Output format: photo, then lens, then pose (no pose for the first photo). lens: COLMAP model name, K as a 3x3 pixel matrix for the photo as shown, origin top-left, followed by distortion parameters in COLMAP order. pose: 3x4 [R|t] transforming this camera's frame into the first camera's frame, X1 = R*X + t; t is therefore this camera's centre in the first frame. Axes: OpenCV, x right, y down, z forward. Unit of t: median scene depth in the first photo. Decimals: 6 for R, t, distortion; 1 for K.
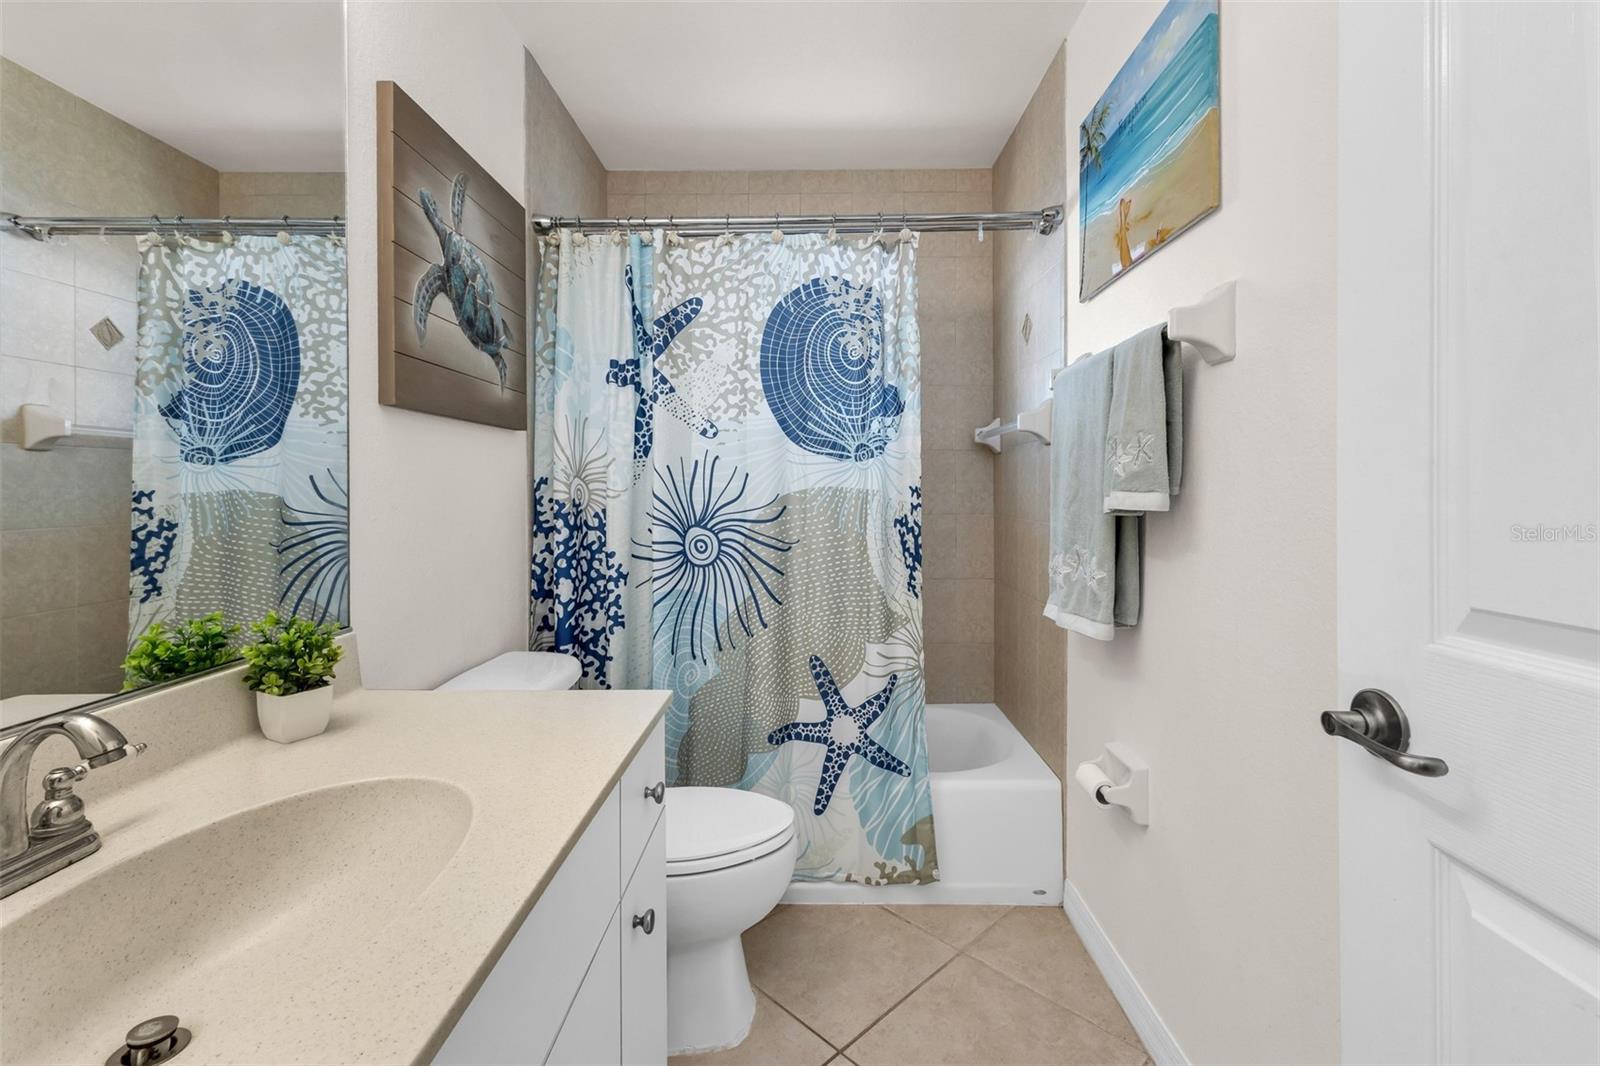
lens RADIAL K [[697.0, 0, 822.4], [0, 697.0, 488.9], [0, 0, 1]] dist [0.011330, -0.002737]
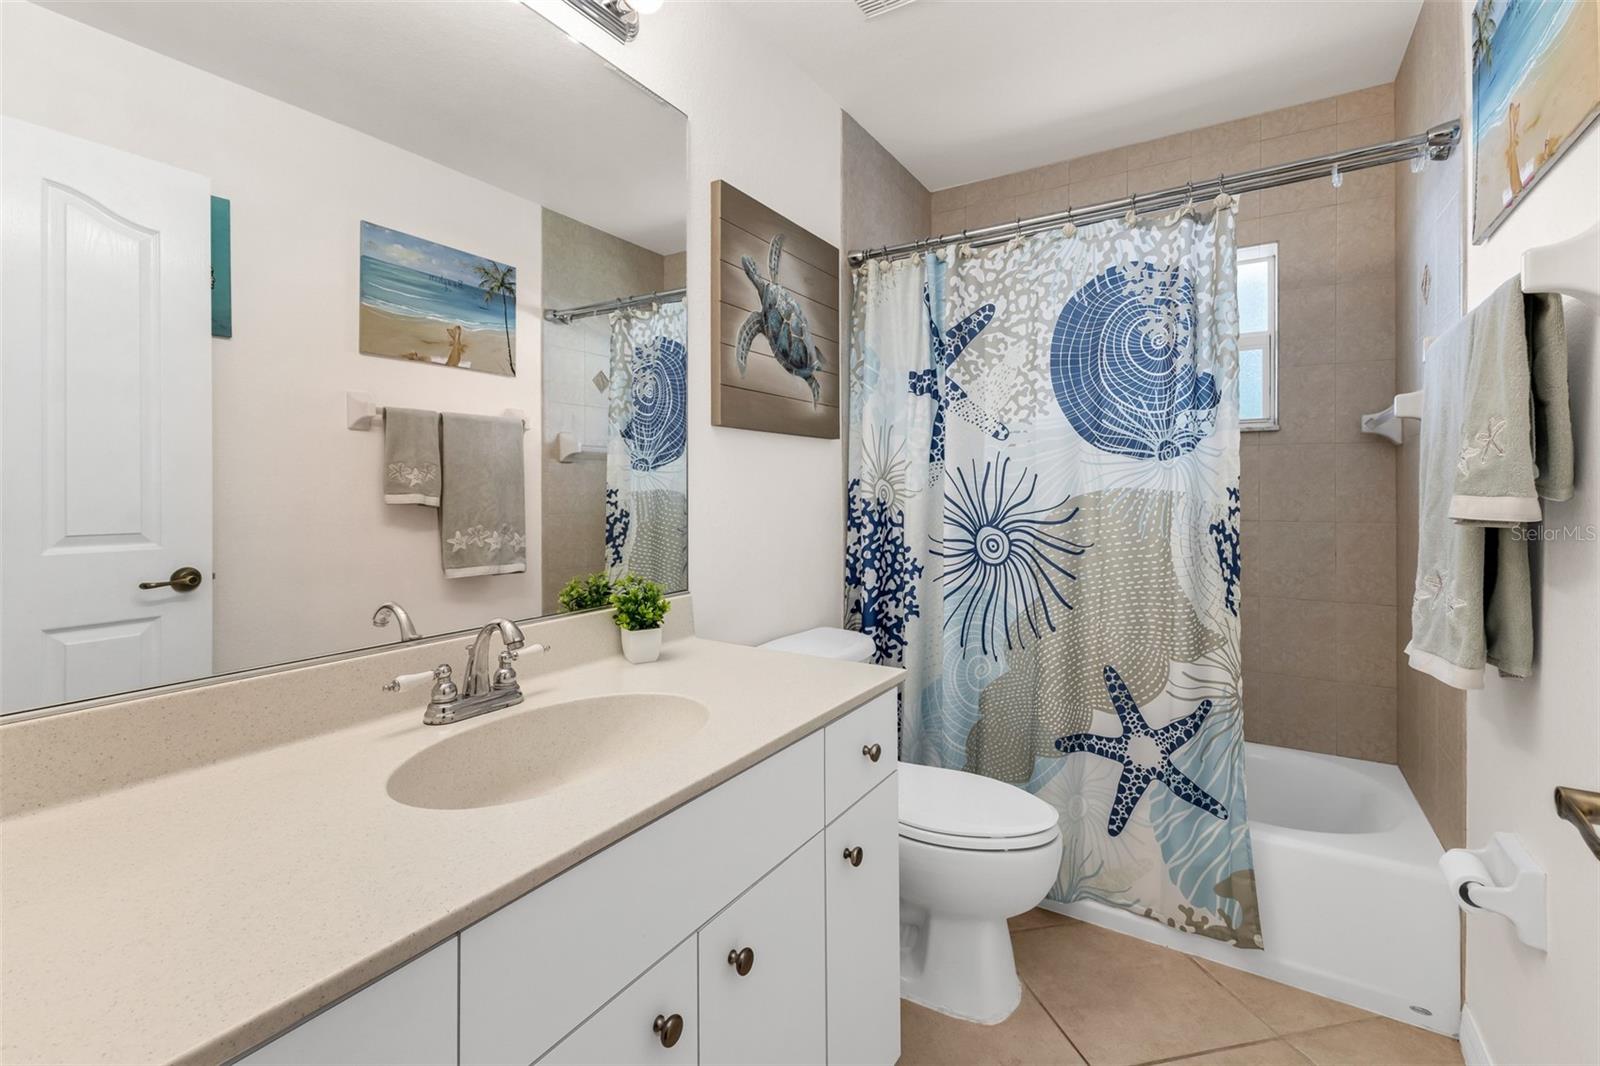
lens RADIAL K [[697.0, 0, 805.6], [0, 697.0, 489.4], [0, 0, 1]] dist [0.011330, -0.002737]
pose [[0.855006, 0.003622, -0.518606, 0.127623], [-0.003520, 0.999993, 0.001181, -0.000614], [0.518606, 0.000816, 0.855013, -0.023259]]
